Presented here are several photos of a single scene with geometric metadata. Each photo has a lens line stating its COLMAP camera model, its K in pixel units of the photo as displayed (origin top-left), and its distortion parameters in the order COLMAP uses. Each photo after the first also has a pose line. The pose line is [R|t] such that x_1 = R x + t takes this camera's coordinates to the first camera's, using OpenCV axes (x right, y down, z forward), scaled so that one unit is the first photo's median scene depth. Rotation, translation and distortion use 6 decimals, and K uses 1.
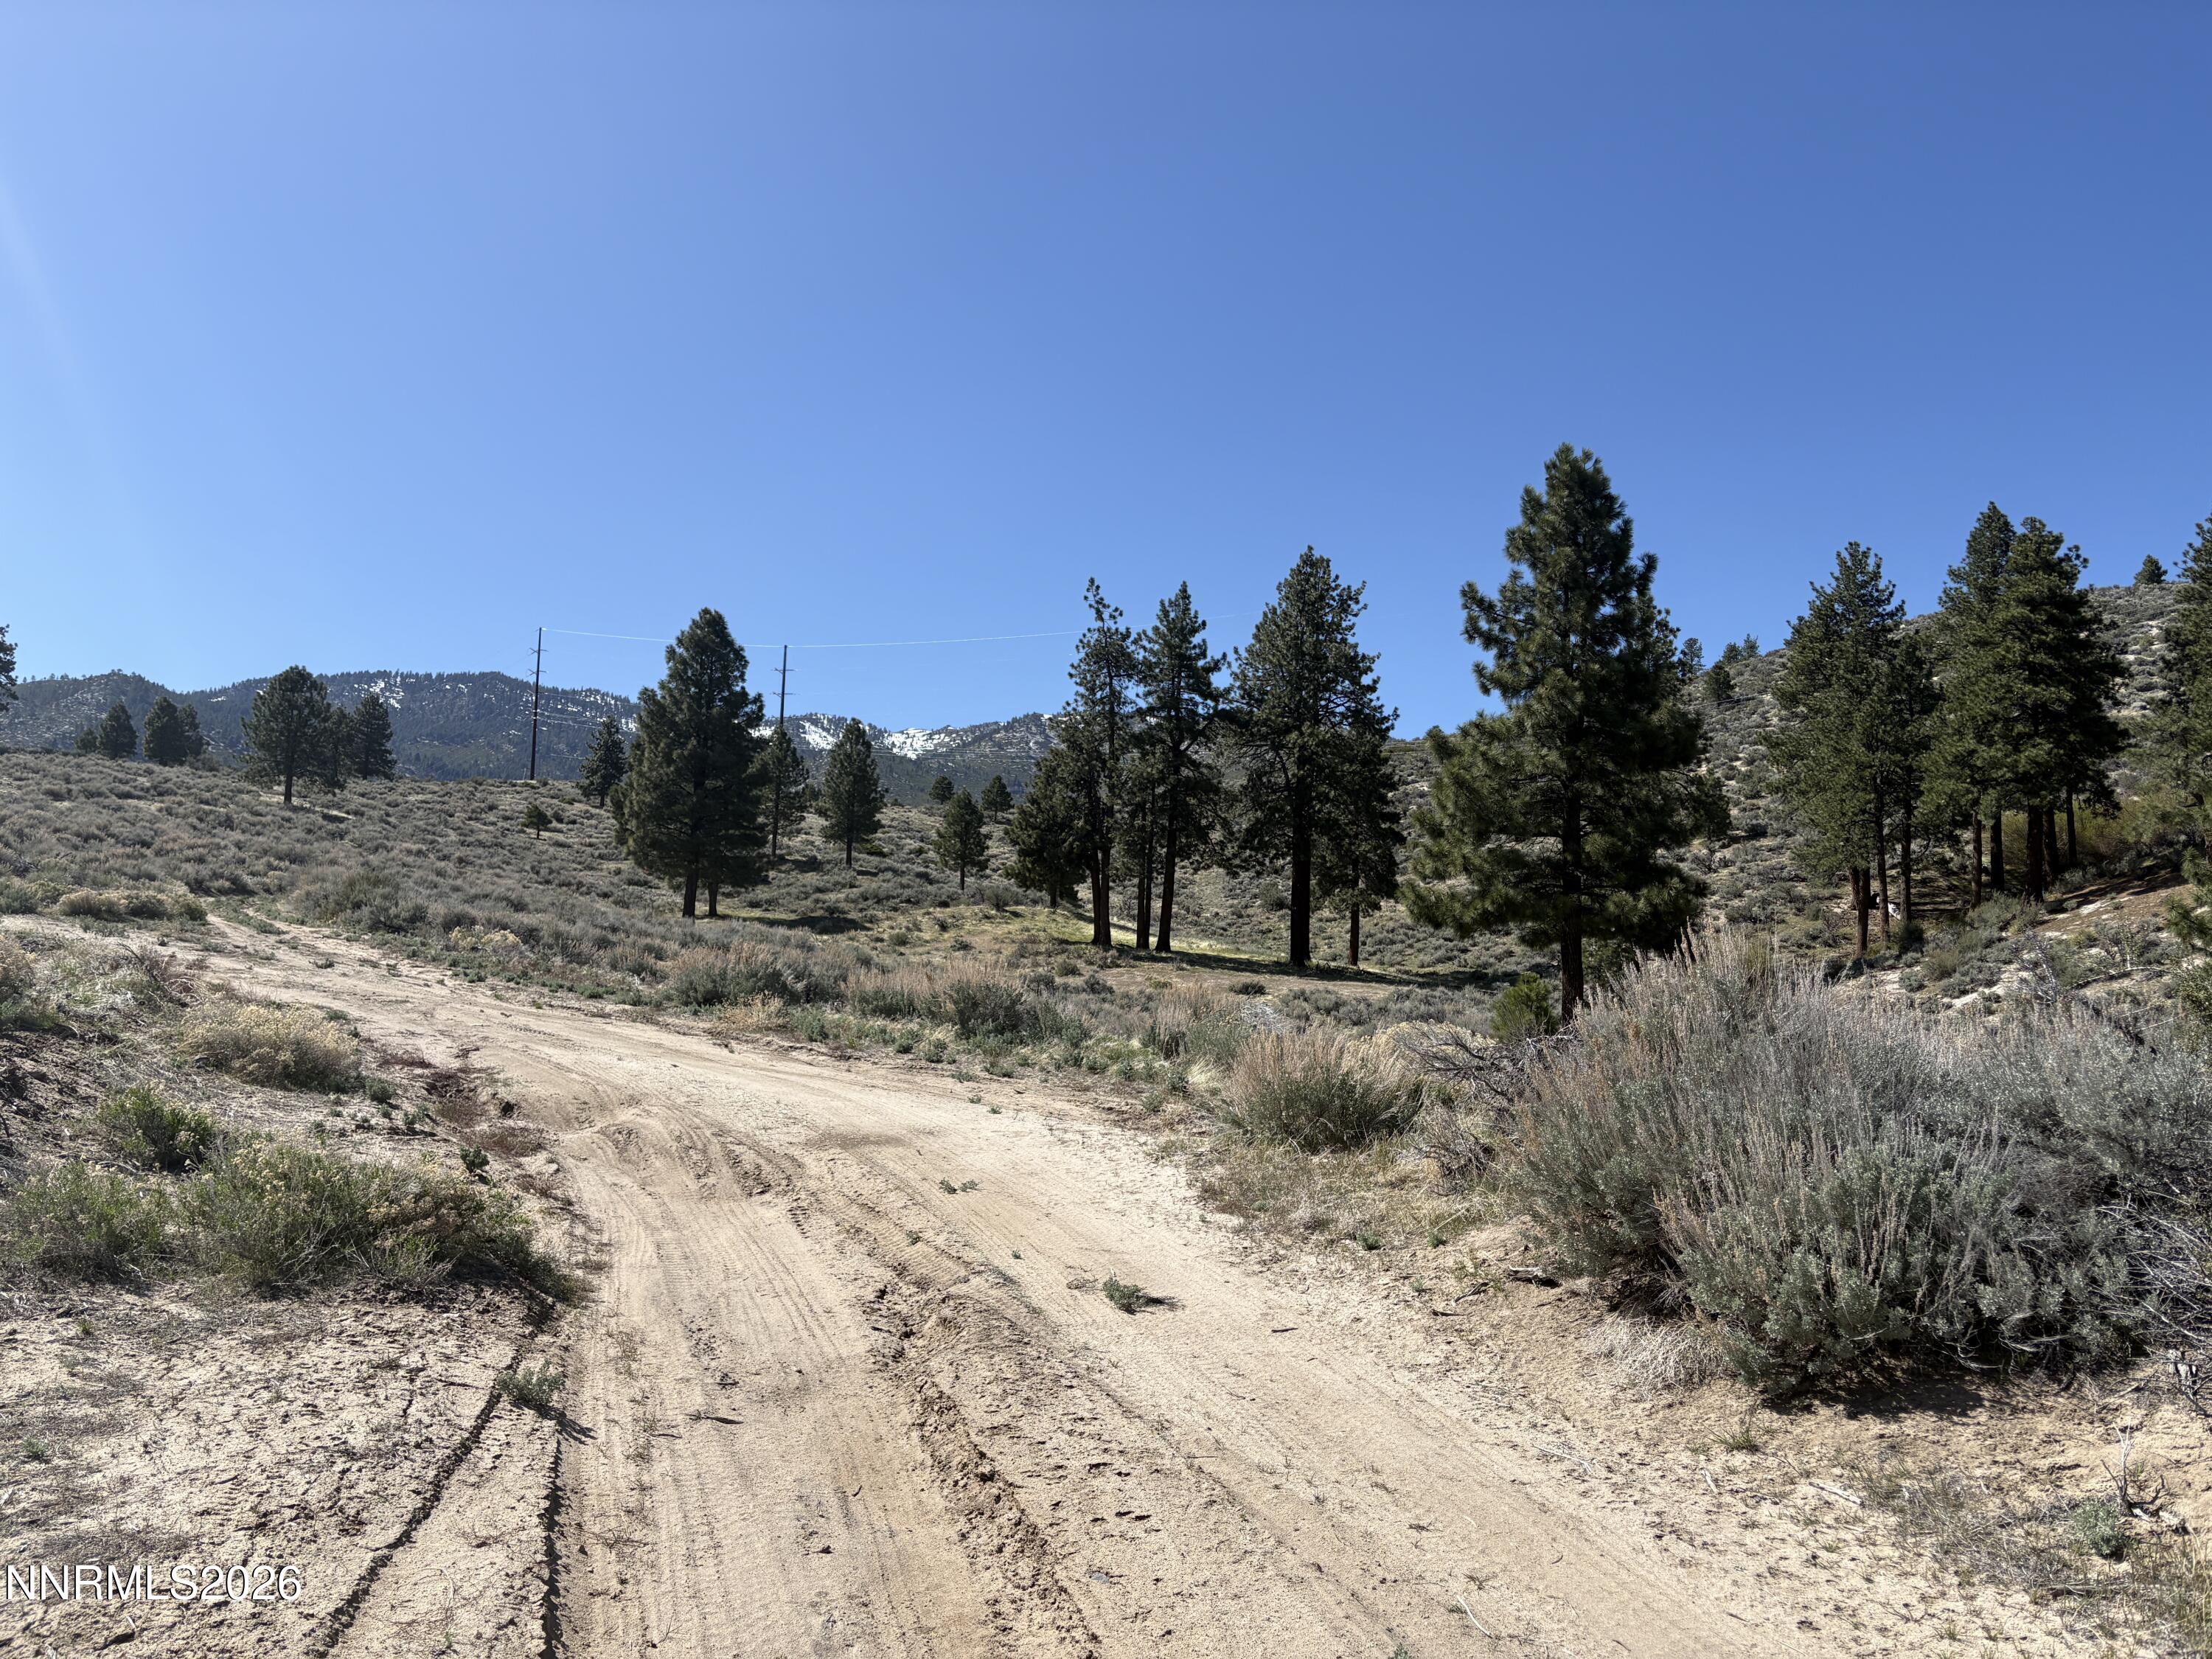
lens RADIAL K [[1653.1, 0, 1111.1], [0, 1653.1, 848.4], [0, 0, 1]] dist [0.097492, -0.129256]
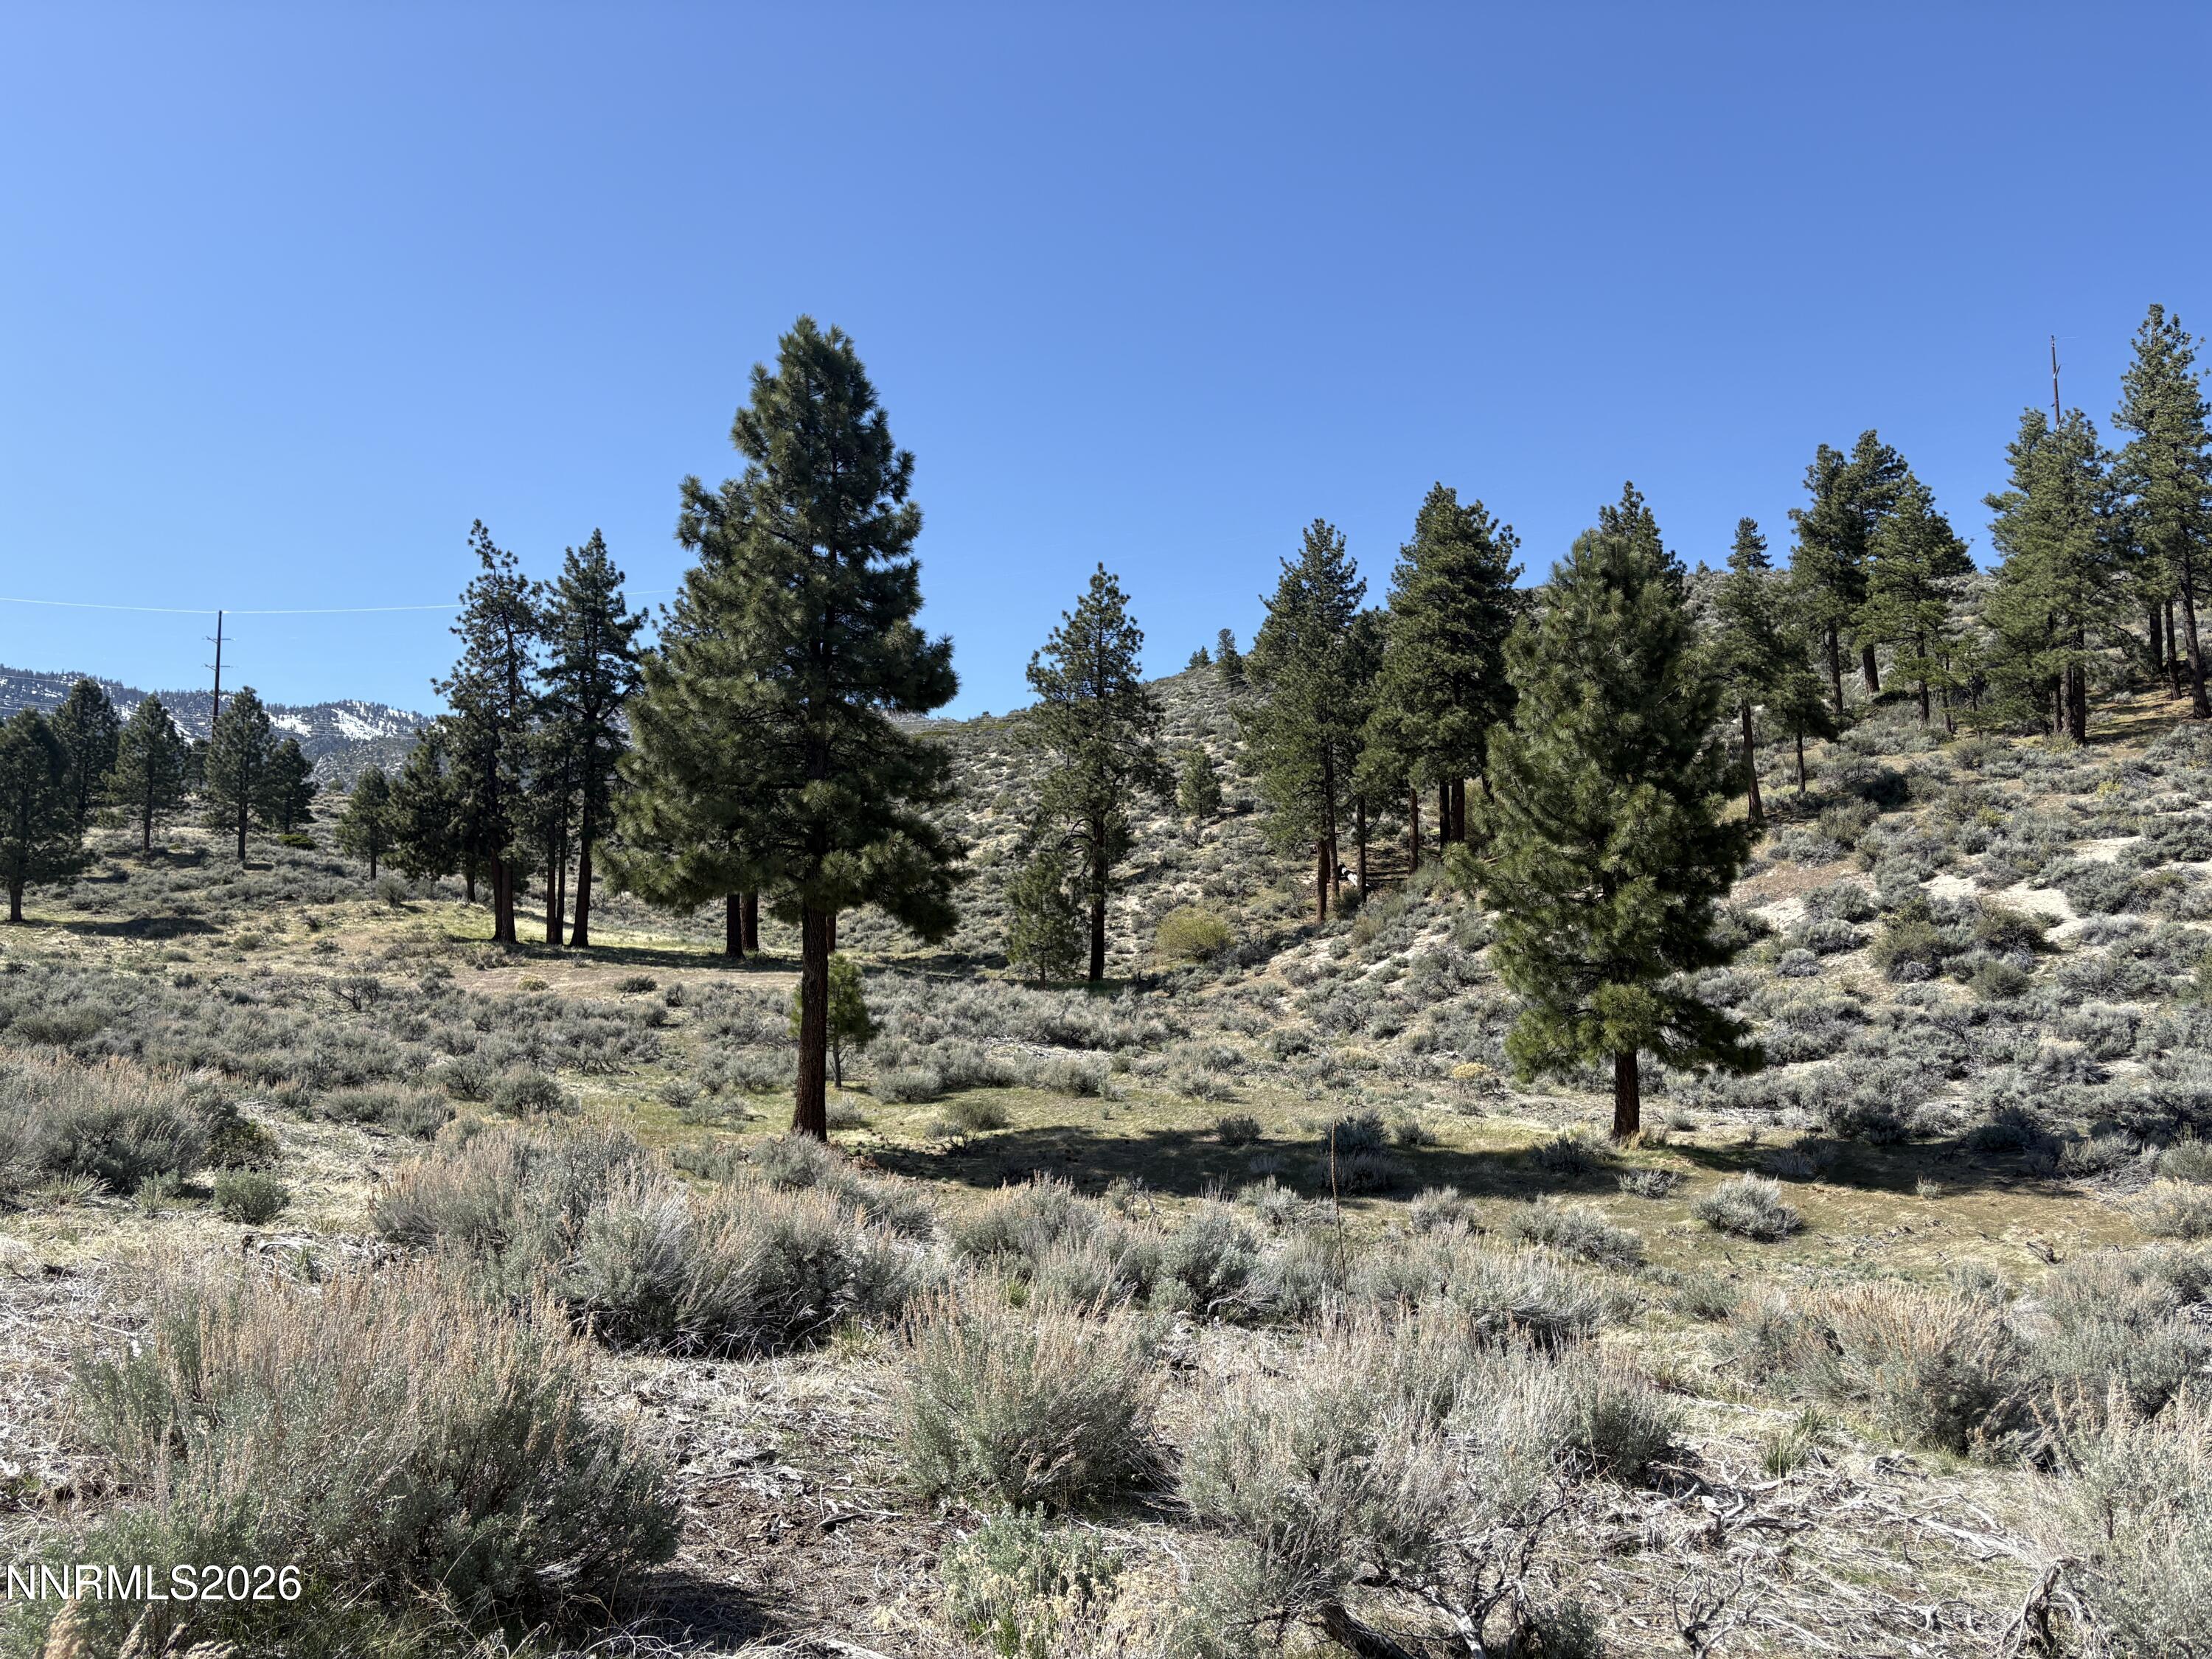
lens RADIAL K [[1653.1, 0, 1111.1], [0, 1653.1, 848.4], [0, 0, 1]] dist [0.097492, -0.129256]
pose [[0.970312, -0.018587, 0.241140, 0.092148], [0.017265, 0.999822, 0.007594, 0.008255], [-0.241238, -0.003205, 0.970461, 0.067839]]
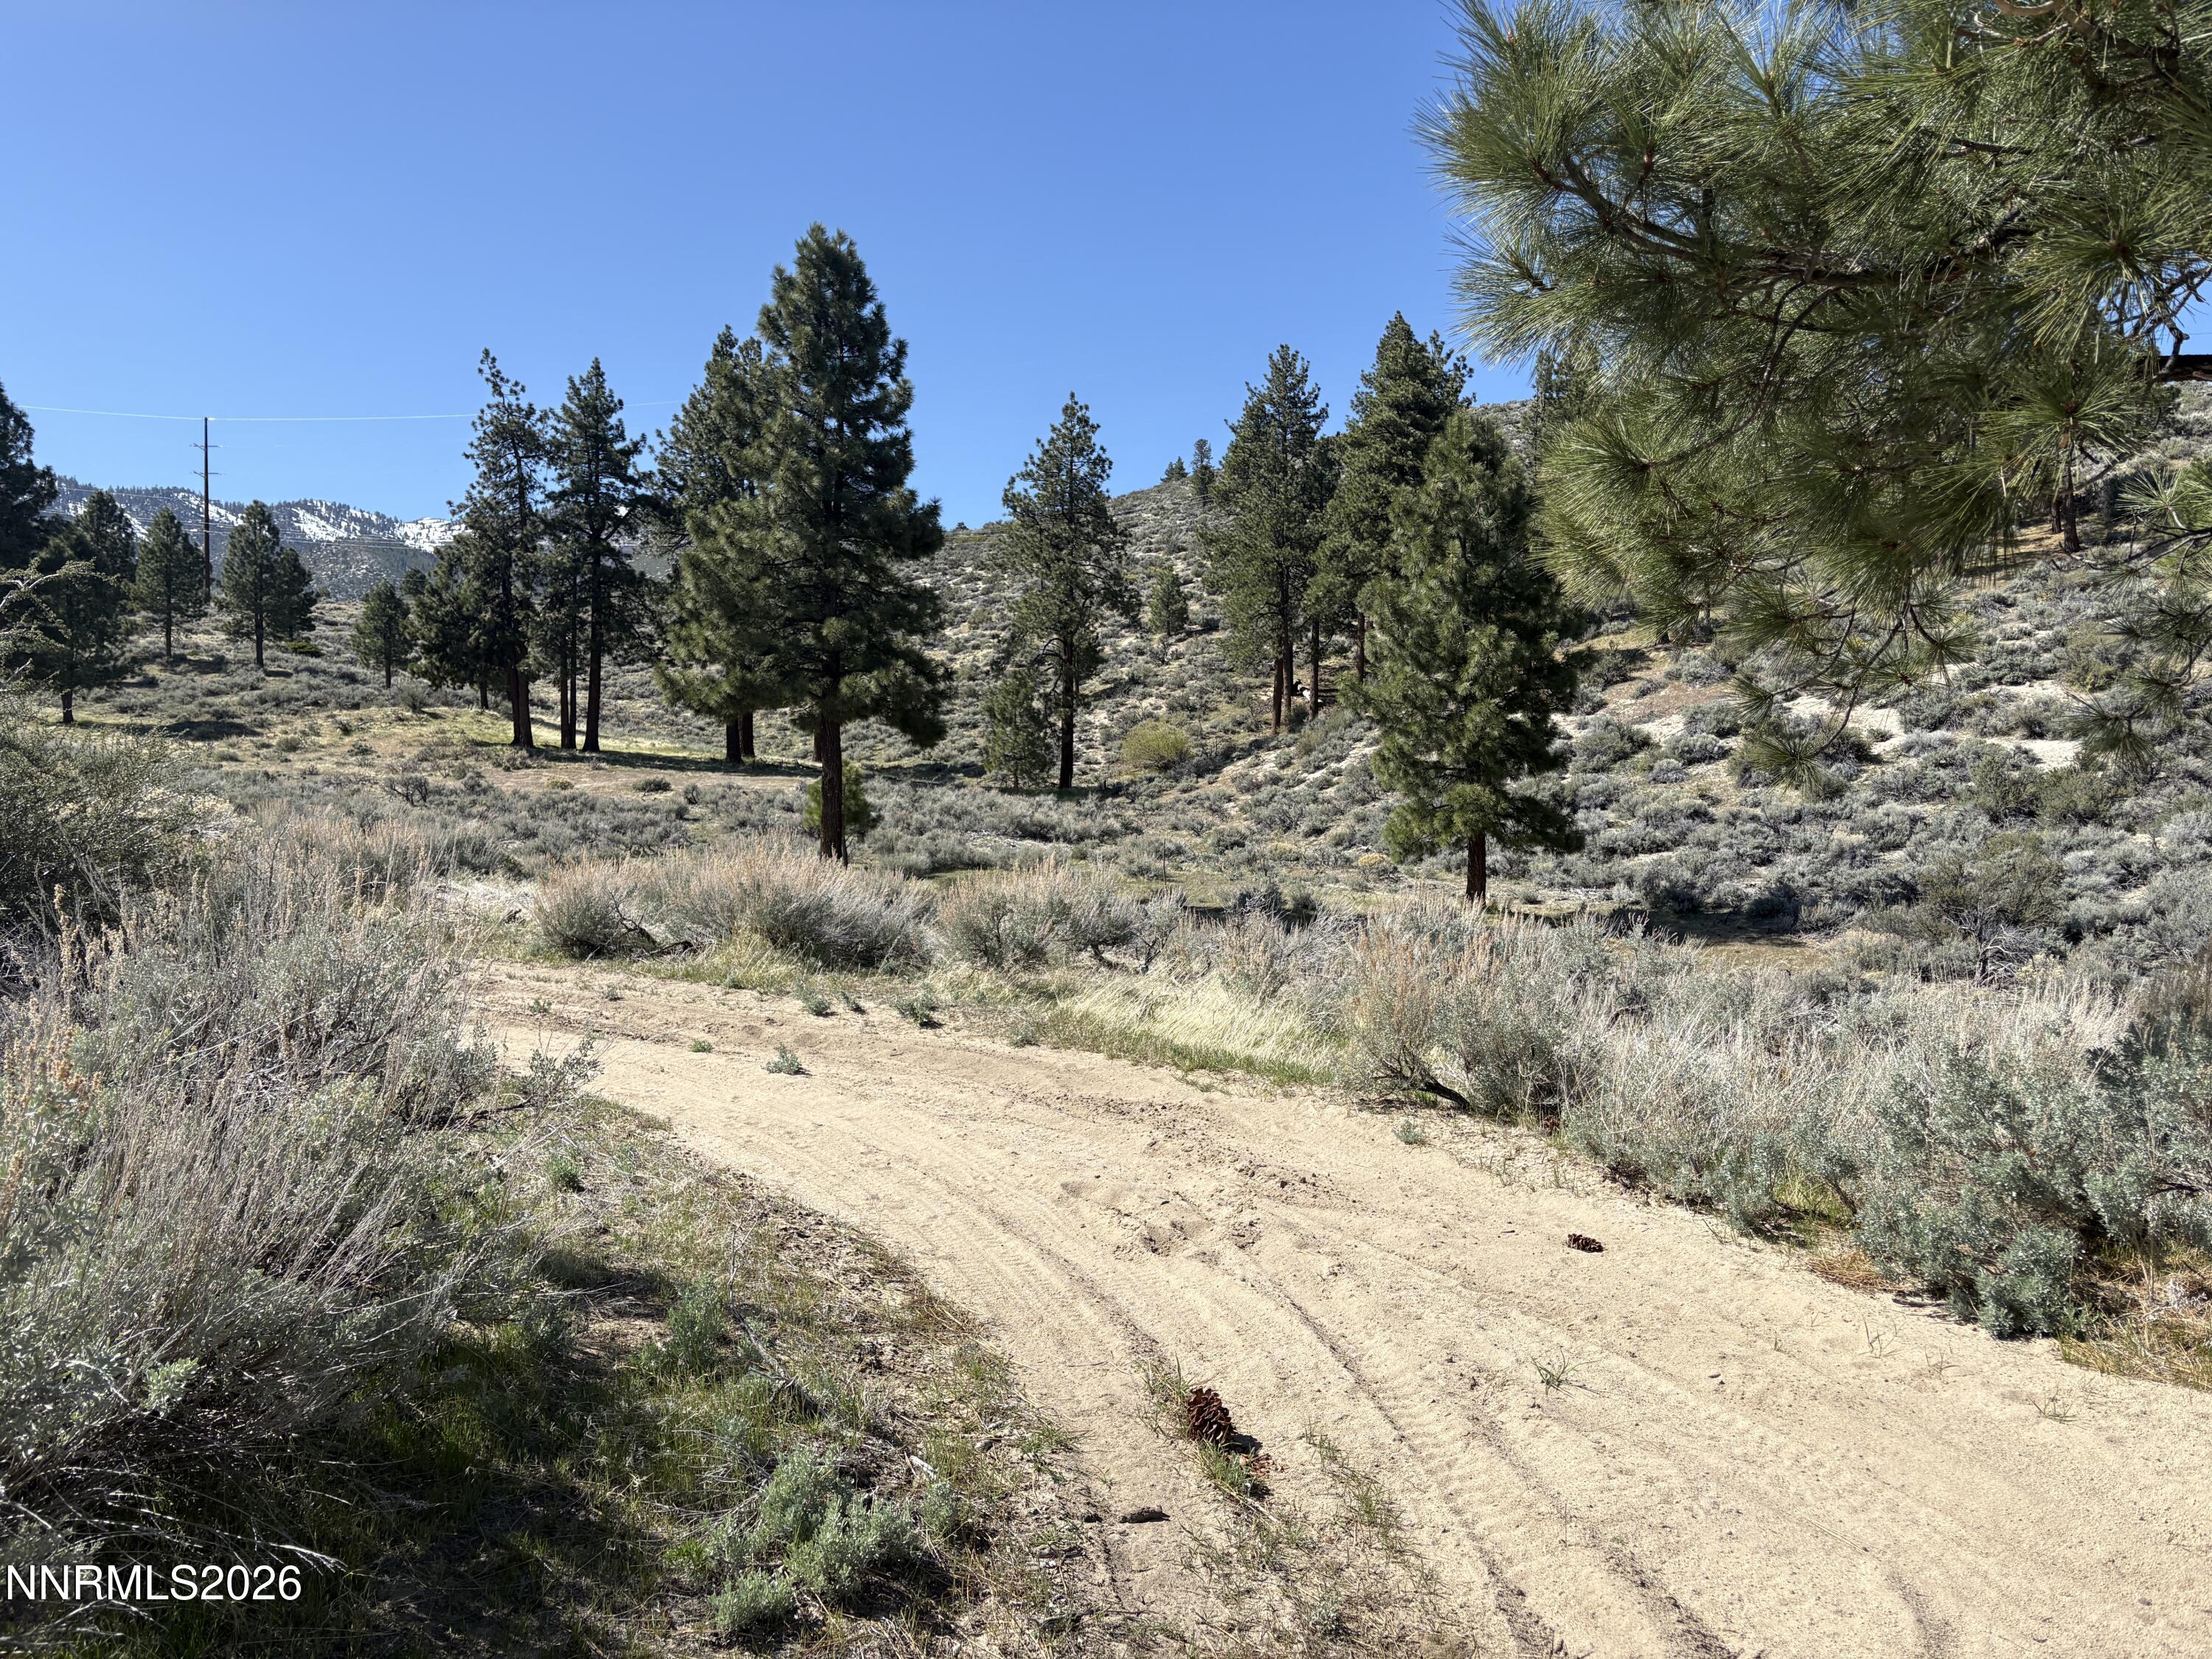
lens RADIAL K [[1662.6, 0, 1098.6], [0, 1662.6, 838.4], [0, 0, 1]] dist [0.097410, -0.130762]
pose [[0.968820, -0.037550, 0.244904, 0.075810], [0.009677, 0.993429, 0.114037, 0.004246], [-0.247577, -0.108112, 0.962818, -0.017710]]
